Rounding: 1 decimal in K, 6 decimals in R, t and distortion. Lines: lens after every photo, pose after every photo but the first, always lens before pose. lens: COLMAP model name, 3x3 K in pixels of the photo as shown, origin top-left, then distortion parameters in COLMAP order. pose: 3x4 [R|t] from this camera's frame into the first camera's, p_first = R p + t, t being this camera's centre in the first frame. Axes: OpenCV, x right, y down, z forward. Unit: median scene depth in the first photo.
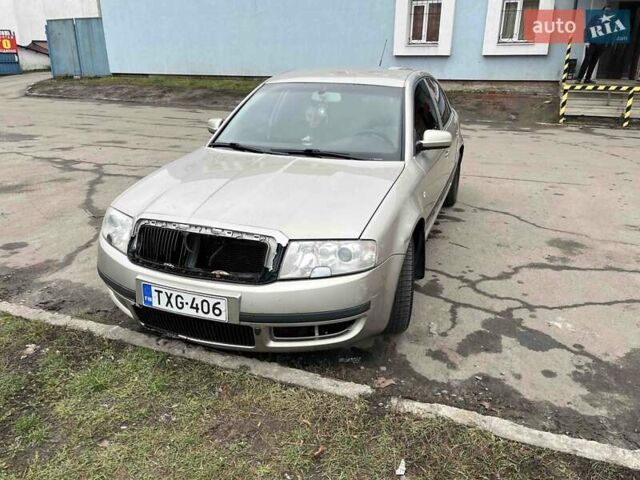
lens RADIAL K [[493.1, 0, 320.0], [0, 493.1, 240.0], [0, 0, 1]] dist [0.019114, -0.003139]
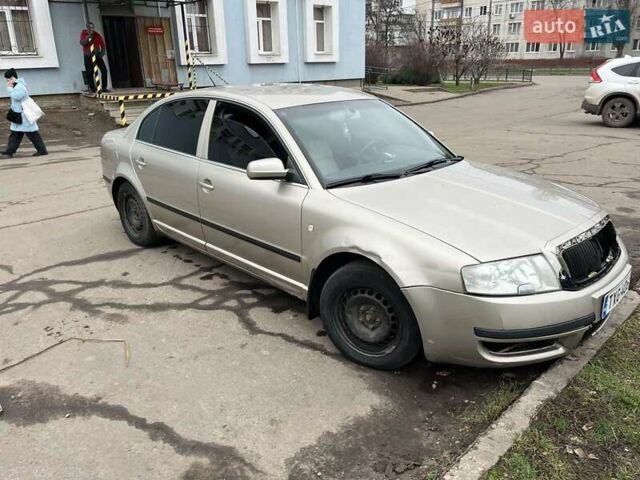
lens RADIAL K [[493.1, 0, 320.0], [0, 493.1, 240.0], [0, 0, 1]] dist [0.019114, -0.003139]
pose [[0.419607, -0.322042, 0.848657, -1.399667], [0.342045, 0.922126, 0.180802, -0.374310], [-0.840794, 0.214414, 0.497083, 0.975406]]
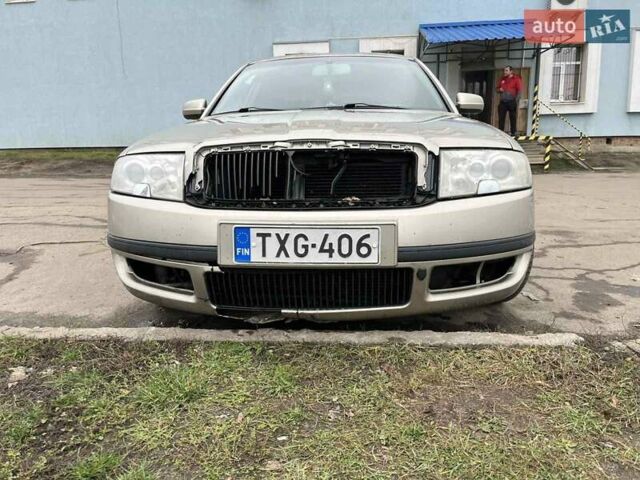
lens RADIAL K [[493.1, 0, 320.0], [0, 493.1, 240.0], [0, 0, 1]] dist [0.019114, -0.003139]
pose [[0.956955, -0.075883, 0.280140, -0.434698], [0.122964, 0.980311, -0.154500, 0.218367], [-0.262901, 0.182297, 0.947444, 0.362122]]
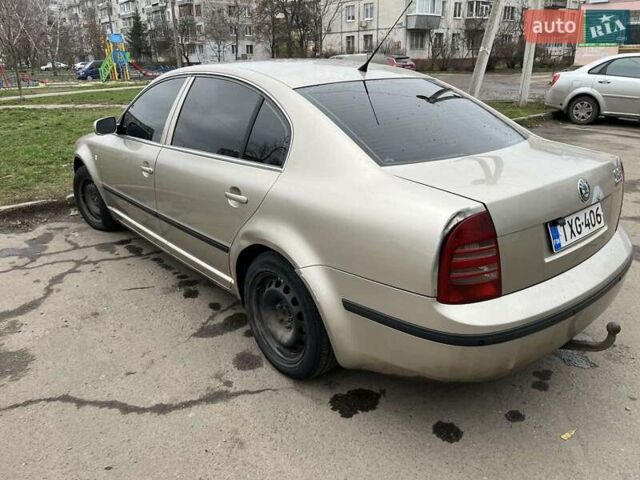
lens RADIAL K [[493.1, 0, 320.0], [0, 493.1, 240.0], [0, 0, 1]] dist [0.019114, -0.003139]
pose [[-0.499386, 0.306611, -0.810310, 1.378623], [-0.283047, 0.826224, 0.487071, -0.948605], [0.818839, 0.472593, -0.325819, 2.679653]]
